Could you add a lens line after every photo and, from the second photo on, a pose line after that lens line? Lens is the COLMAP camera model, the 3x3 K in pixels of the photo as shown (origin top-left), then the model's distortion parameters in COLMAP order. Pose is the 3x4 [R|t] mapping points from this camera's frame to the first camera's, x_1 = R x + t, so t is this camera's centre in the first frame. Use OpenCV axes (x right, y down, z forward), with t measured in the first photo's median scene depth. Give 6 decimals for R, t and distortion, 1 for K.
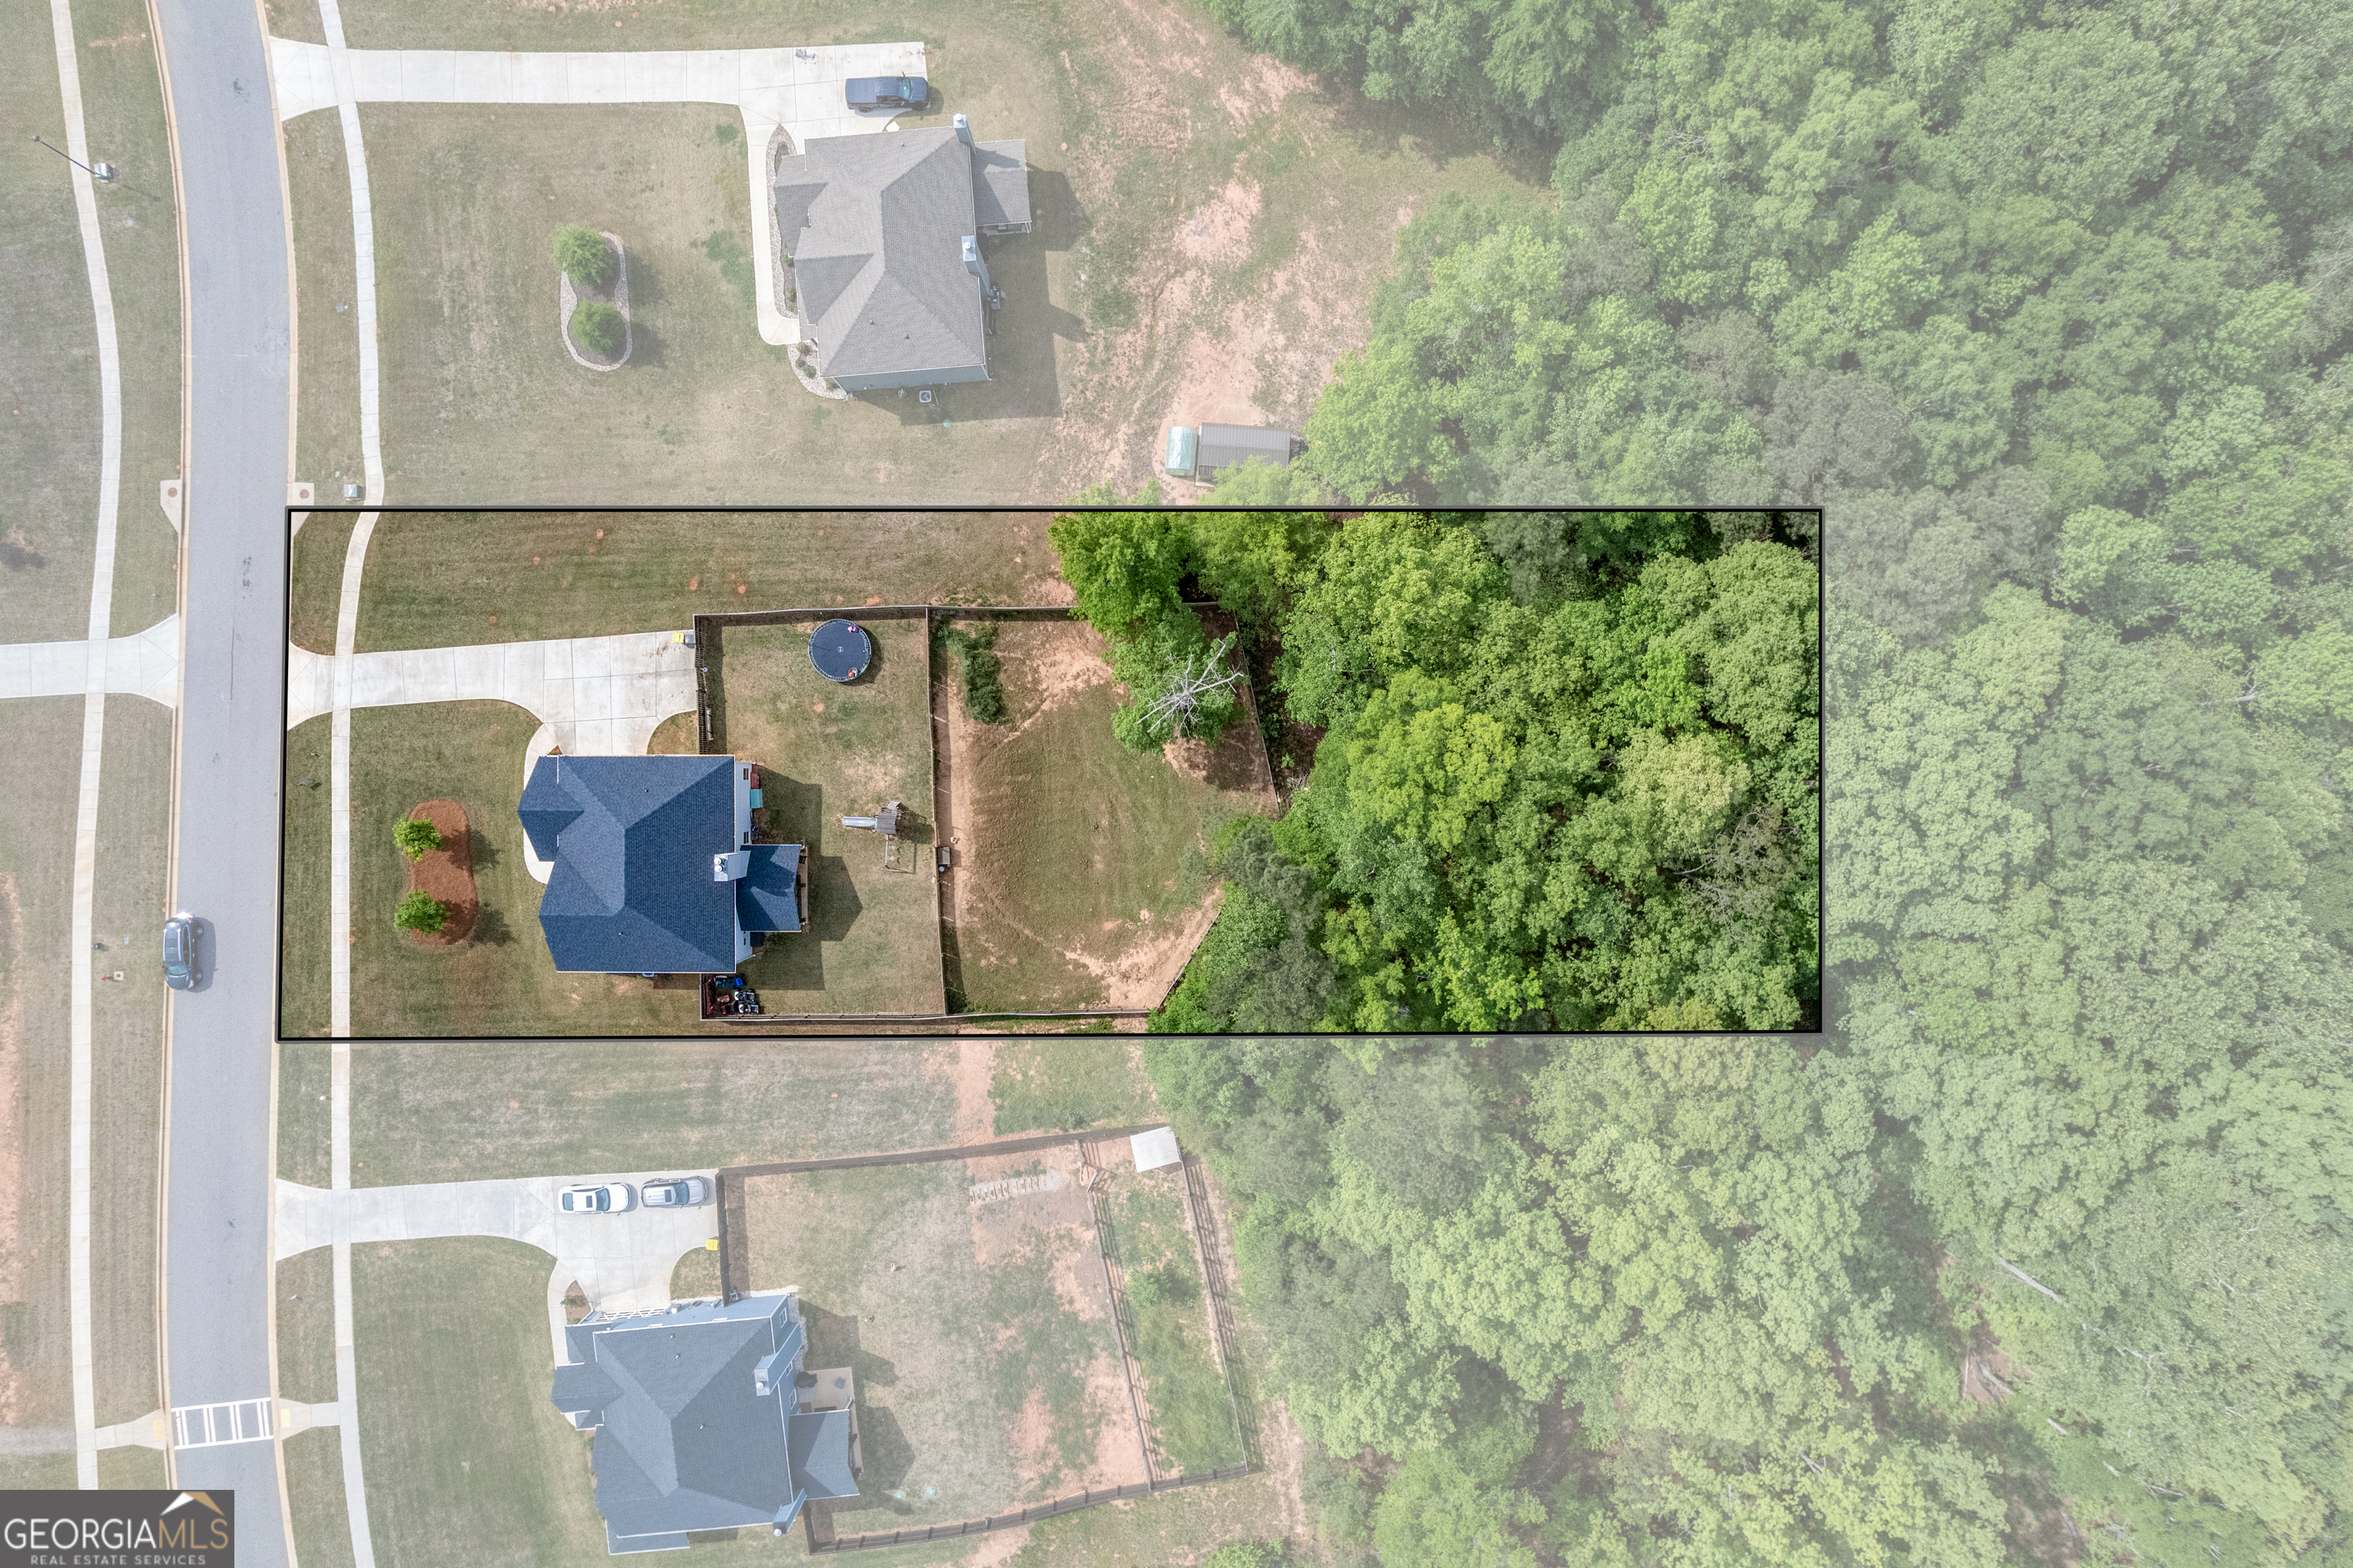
lens RADIAL K [[1521.4, 0, 1171.7], [0, 1521.4, 778.1], [0, 0, 1]] dist [-0.056992, 0.031135]
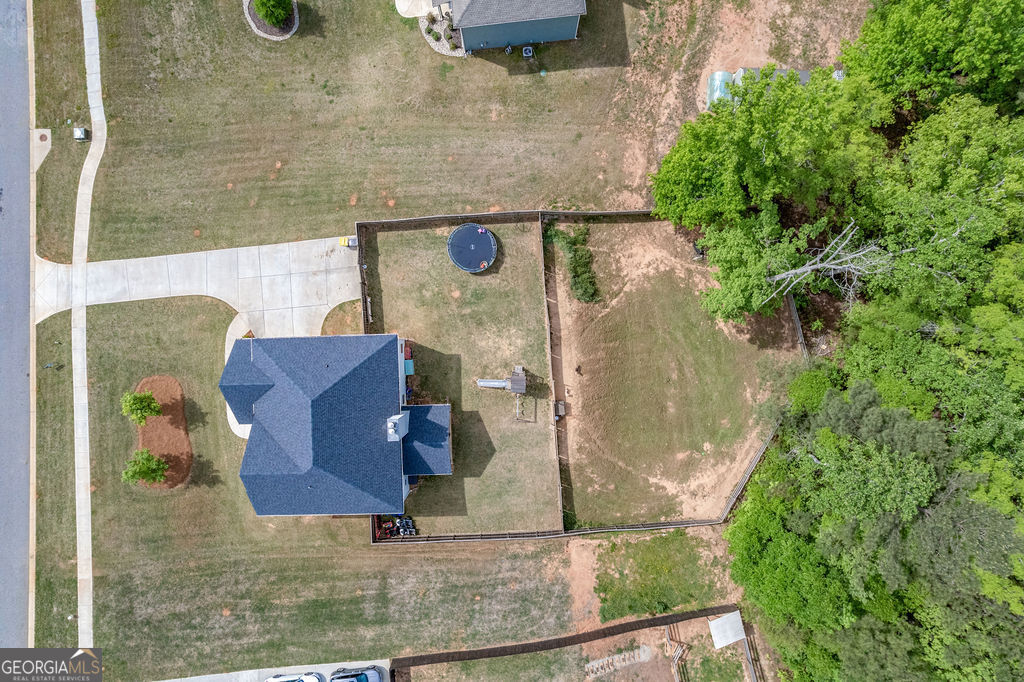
lens RADIAL K [[660.3, 0, 510.3], [0, 660.3, 338.7], [0, 0, 1]] dist [-0.078280, 0.078273]
pose [[0.999551, -0.029377, -0.005882, -0.184945], [0.029420, 0.999541, 0.007269, -0.011661], [0.005666, -0.007439, 0.999956, 0.449553]]
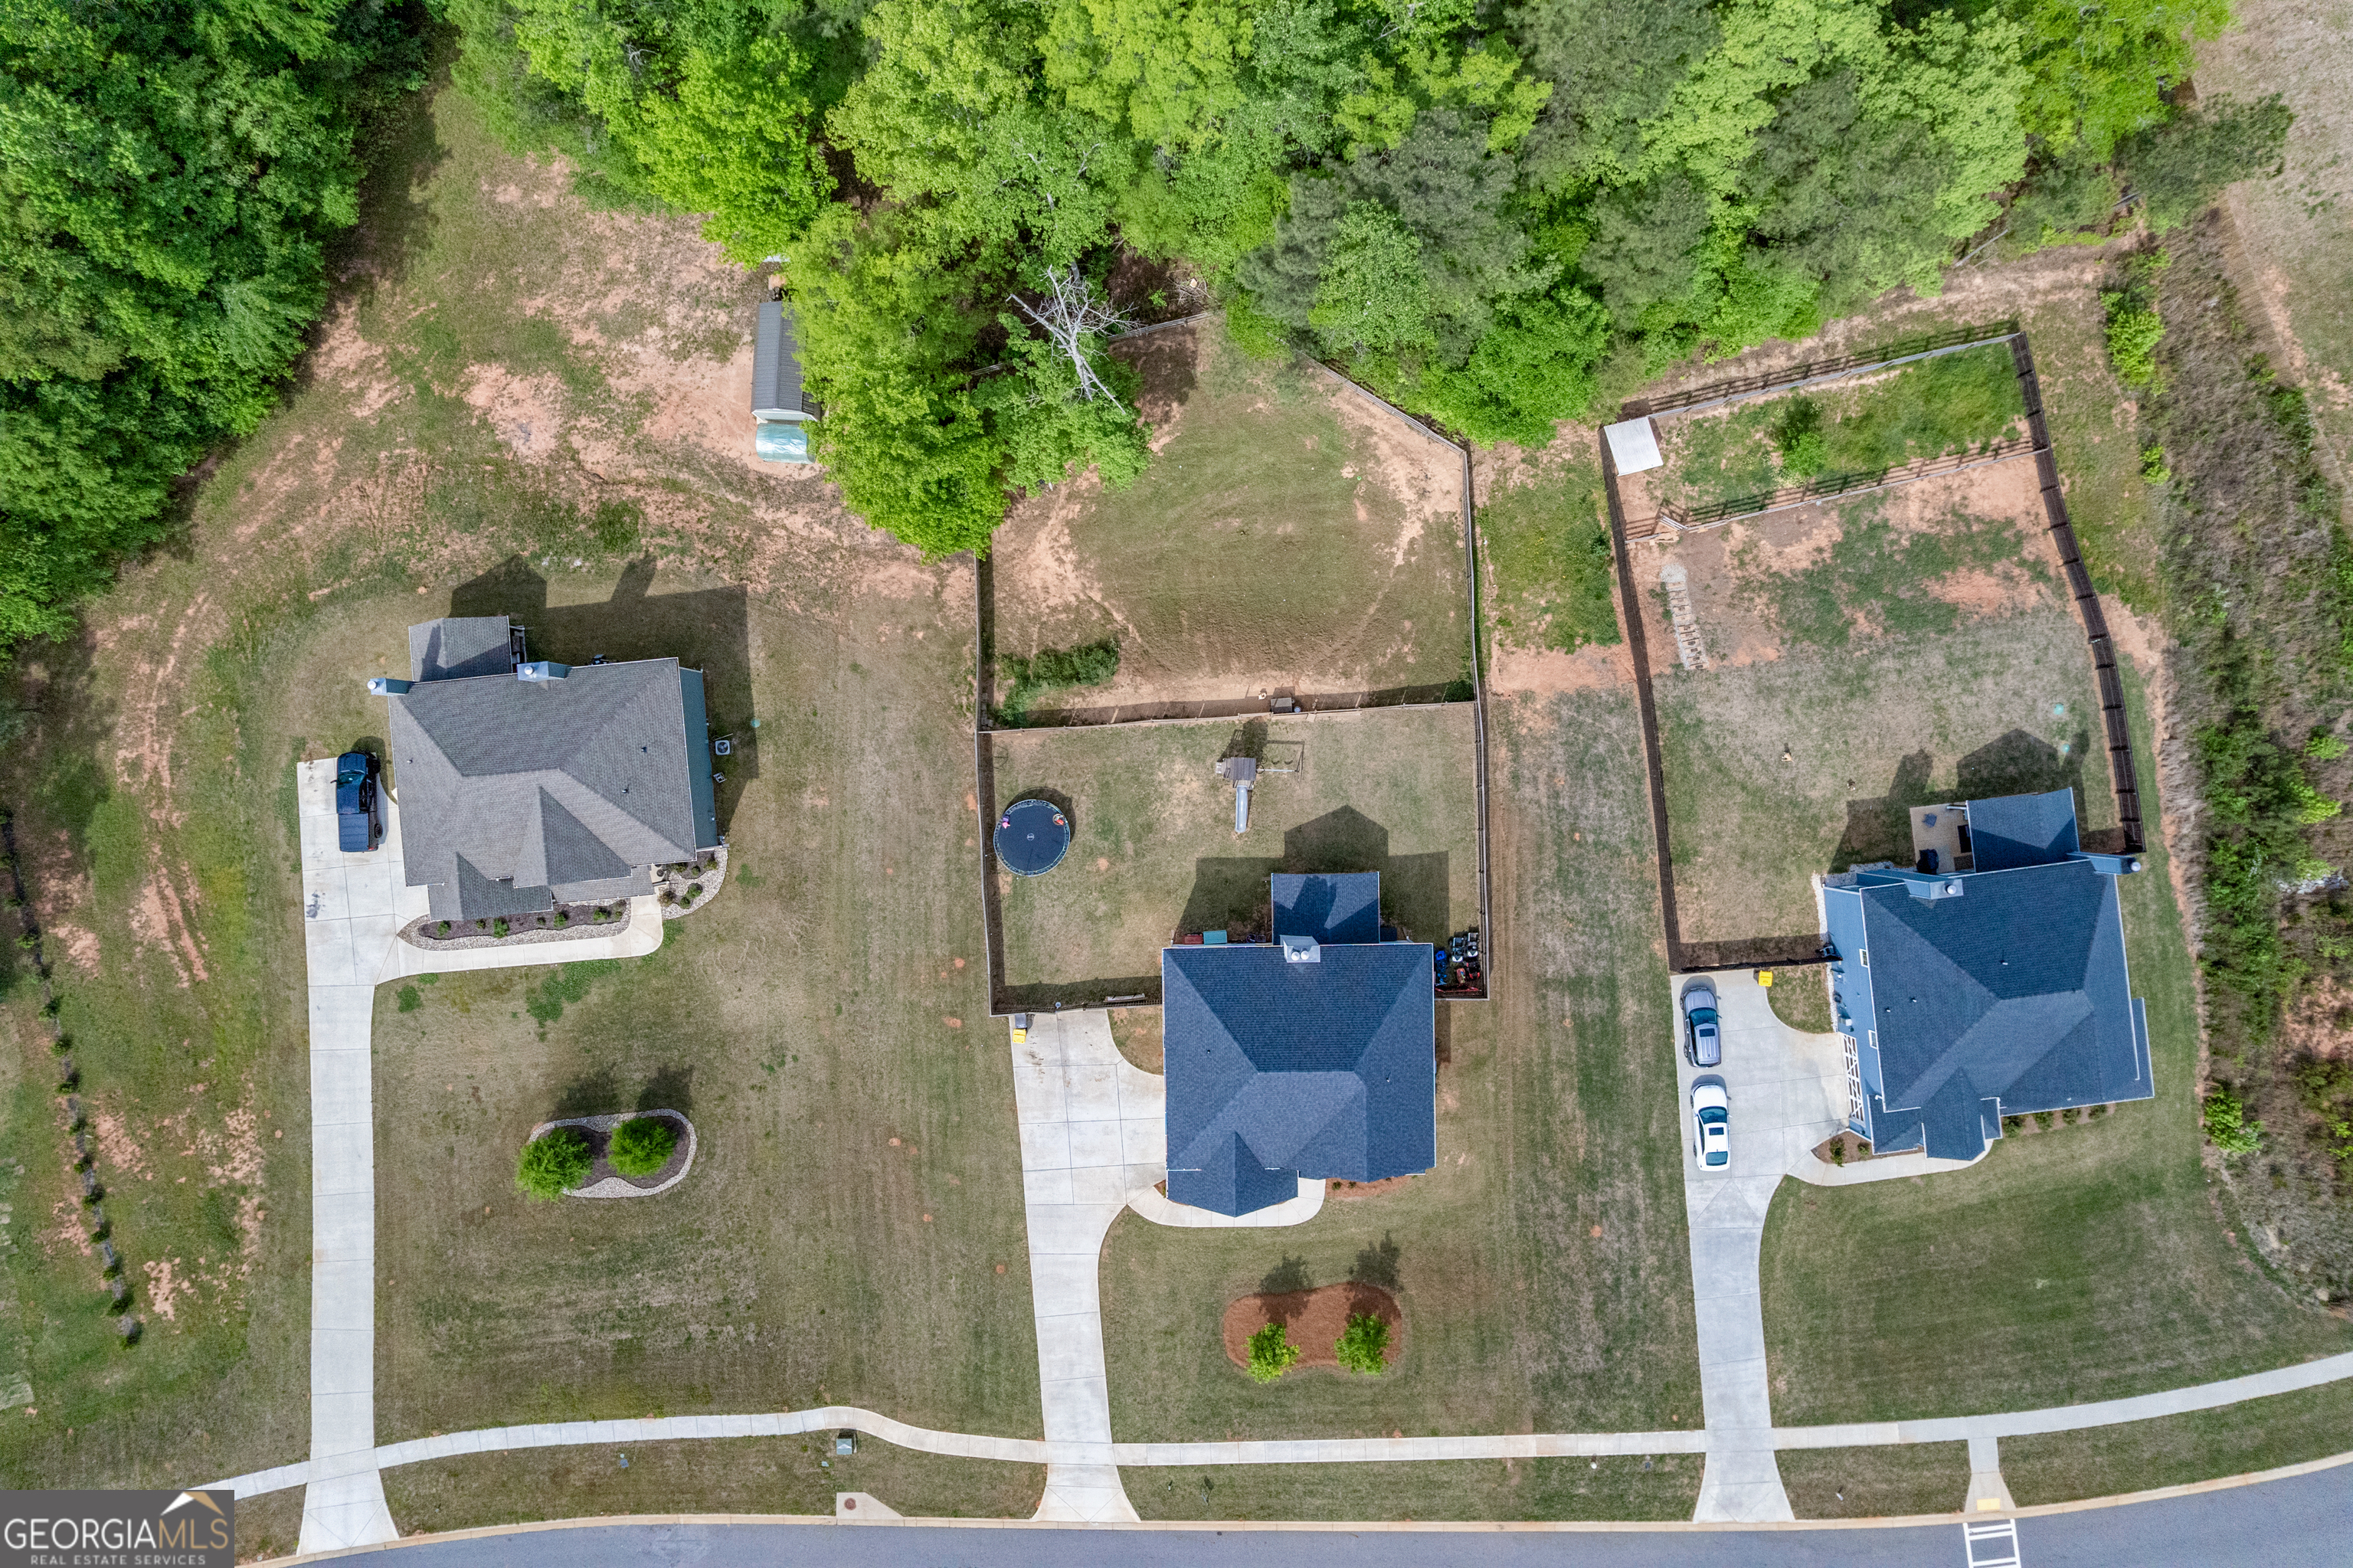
lens RADIAL K [[1513.5, 0, 1173.9], [0, 1513.5, 776.7], [0, 0, 1]] dist [-0.060726, 0.038056]
pose [[-0.016190, -0.999866, 0.002296, -0.188066], [0.999866, -0.016195, -0.002454, -0.005237], [0.002491, 0.002256, 0.999994, 0.186162]]
